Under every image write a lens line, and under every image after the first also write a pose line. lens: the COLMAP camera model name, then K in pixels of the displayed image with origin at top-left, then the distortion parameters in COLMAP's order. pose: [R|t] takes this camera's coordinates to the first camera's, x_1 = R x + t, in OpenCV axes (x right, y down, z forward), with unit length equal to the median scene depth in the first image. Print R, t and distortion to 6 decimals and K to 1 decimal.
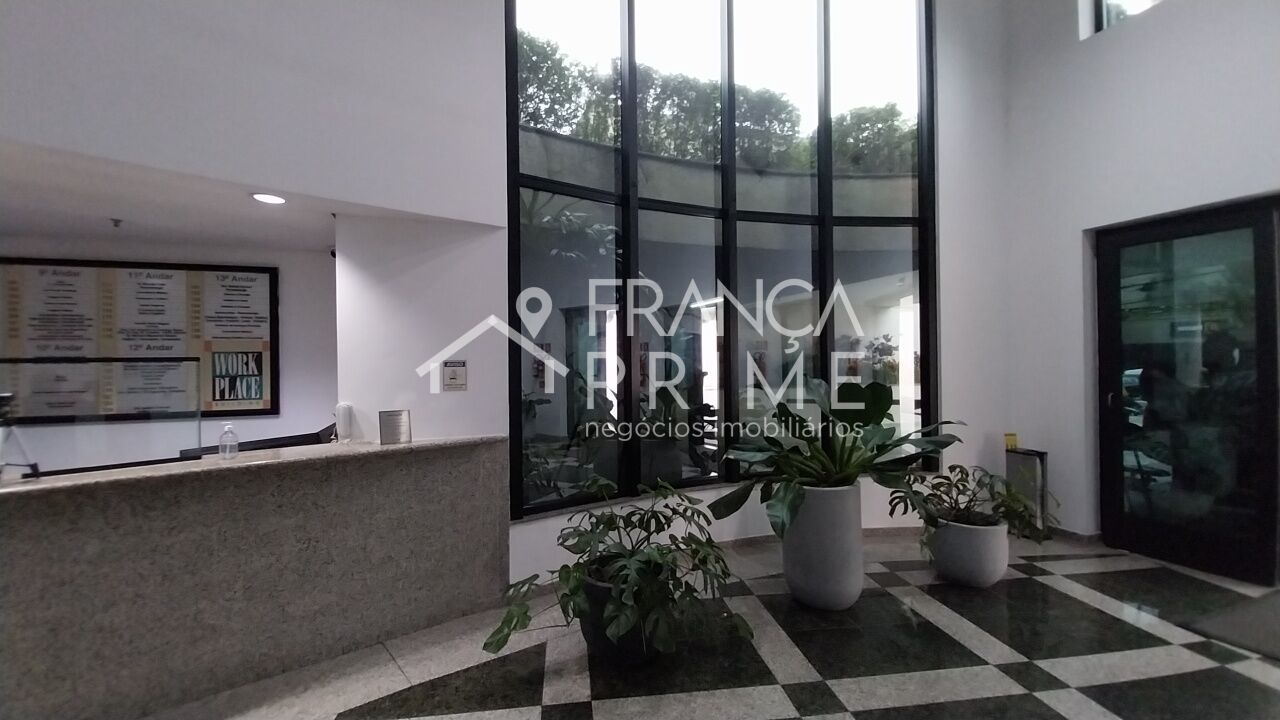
lens RADIAL K [[504.1, 0, 625.3], [0, 504.1, 360.8], [0, 0, 1]] dist [0.021490, -0.017178]
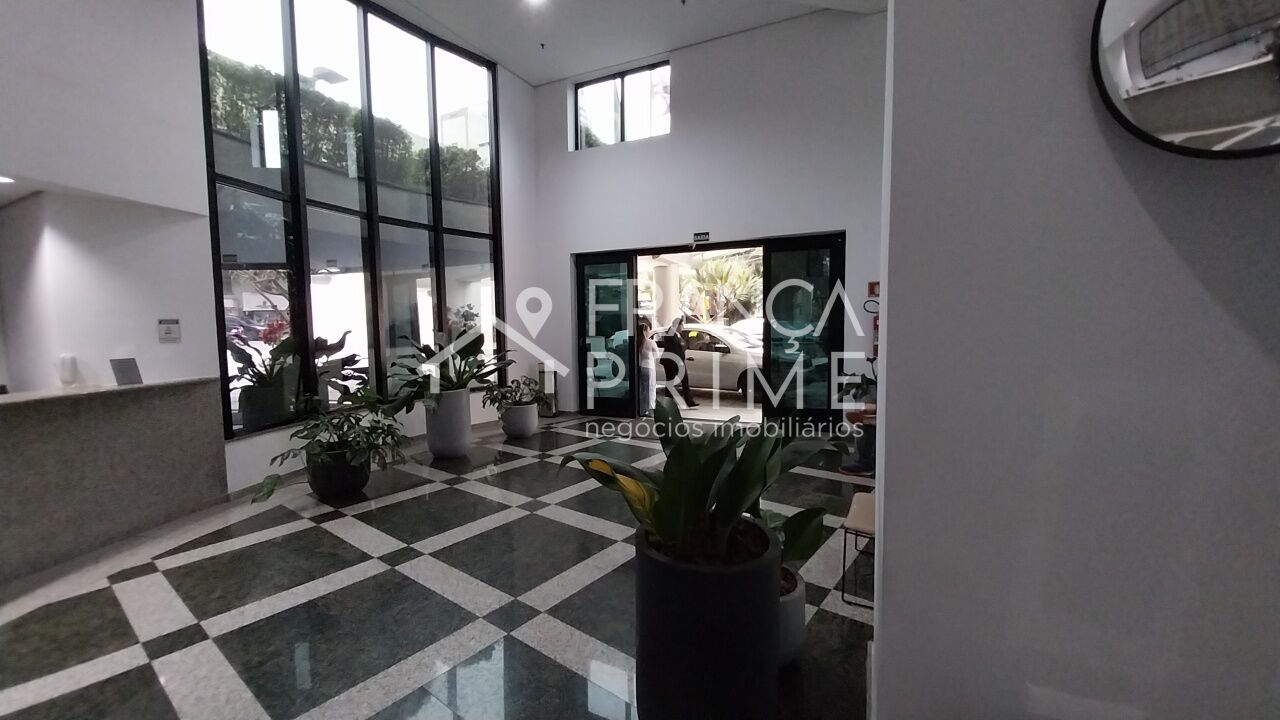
lens RADIAL K [[504.1, 0, 625.3], [0, 504.1, 360.8], [0, 0, 1]] dist [0.021490, -0.017178]
pose [[0.709308, -0.051210, 0.703036, -0.477300], [0.004579, 0.997671, 0.068051, 0.025634], [-0.704884, -0.045050, 0.707891, -0.793831]]
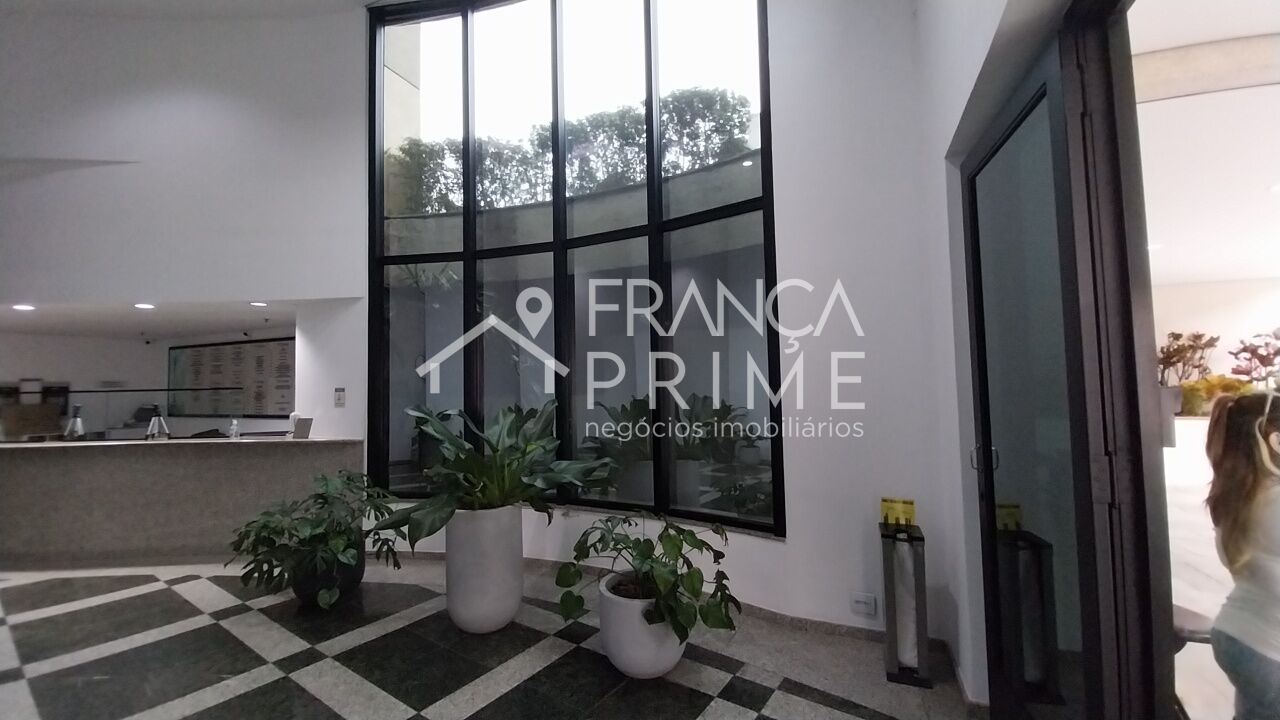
lens RADIAL K [[504.1, 0, 625.3], [0, 504.1, 360.8], [0, 0, 1]] dist [0.021490, -0.017178]
pose [[0.740159, -0.037202, -0.671402, 1.513672], [0.009570, 0.998950, -0.044801, -0.005148], [0.672364, 0.026735, 0.739738, 0.492243]]
